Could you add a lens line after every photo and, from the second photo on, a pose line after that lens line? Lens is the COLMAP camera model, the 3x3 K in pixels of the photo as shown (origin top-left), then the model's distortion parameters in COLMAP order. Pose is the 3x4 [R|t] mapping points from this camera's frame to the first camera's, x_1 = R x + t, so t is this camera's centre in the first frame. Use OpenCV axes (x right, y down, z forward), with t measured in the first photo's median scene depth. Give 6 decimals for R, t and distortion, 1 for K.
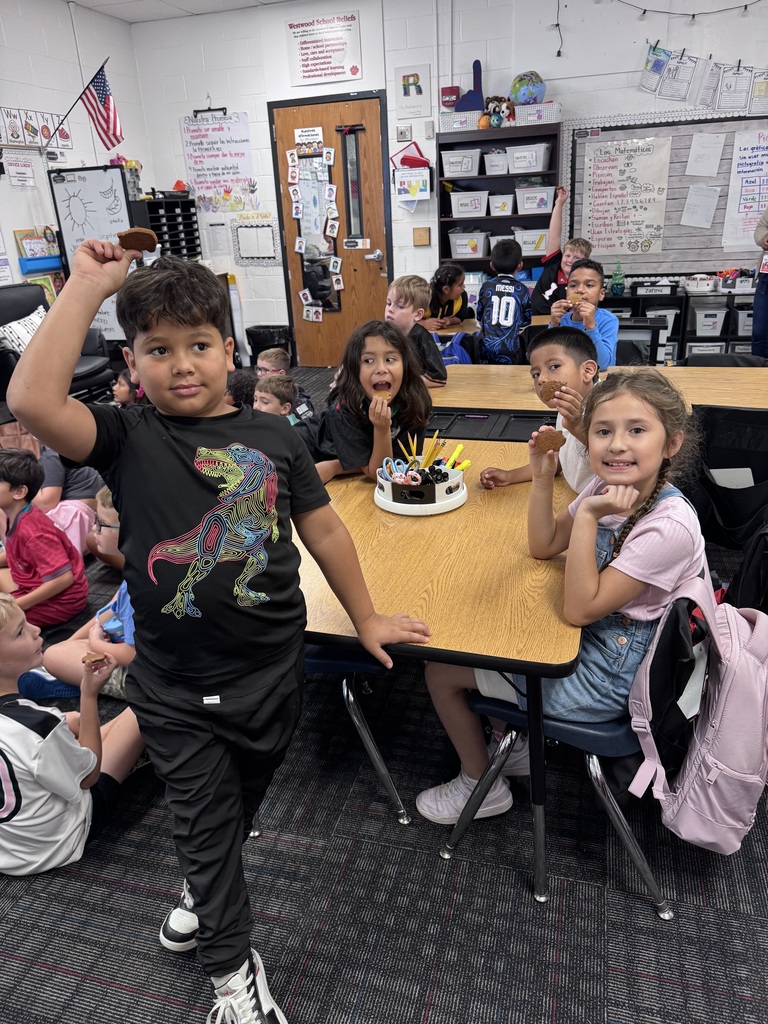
lens RADIAL K [[717.4, 0, 383.6], [0, 717.4, 504.0], [0, 0, 1]] dist [-0.013419, 0.000938]
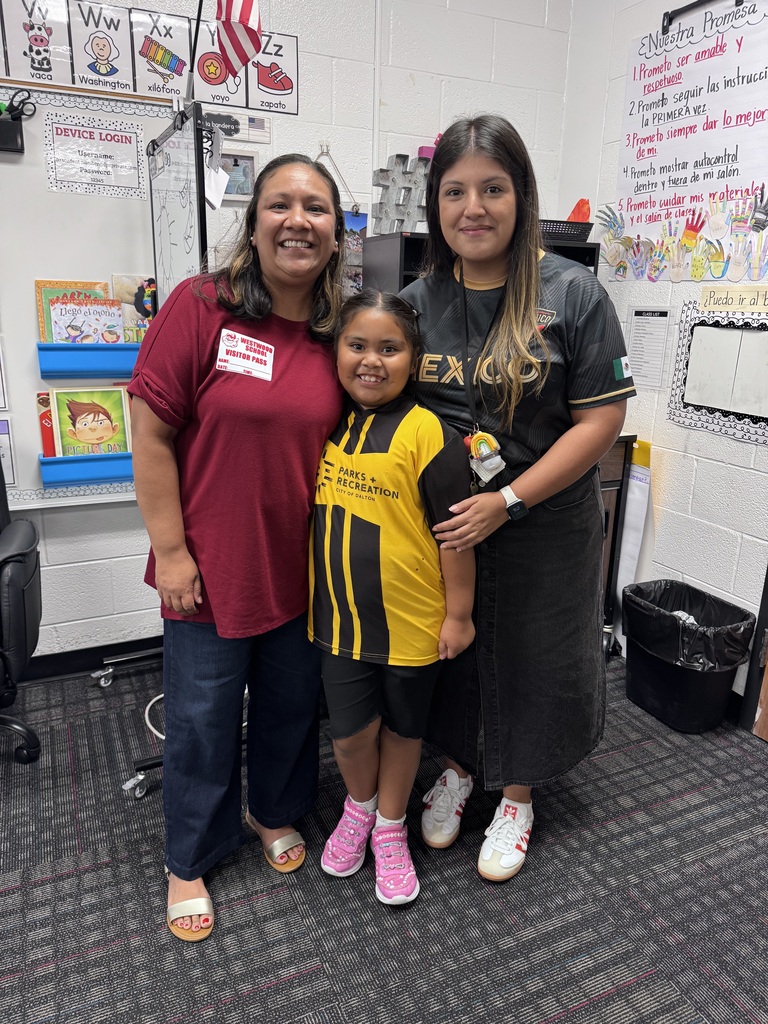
lens RADIAL K [[717.4, 0, 380.5], [0, 717.4, 516.9], [0, 0, 1]] dist [-0.013419, 0.000938]
pose [[0.643936, 0.278259, -0.712684, -0.022567], [-0.341536, 0.938097, 0.057679, -0.268770], [0.684616, 0.206266, 0.699110, 0.676372]]
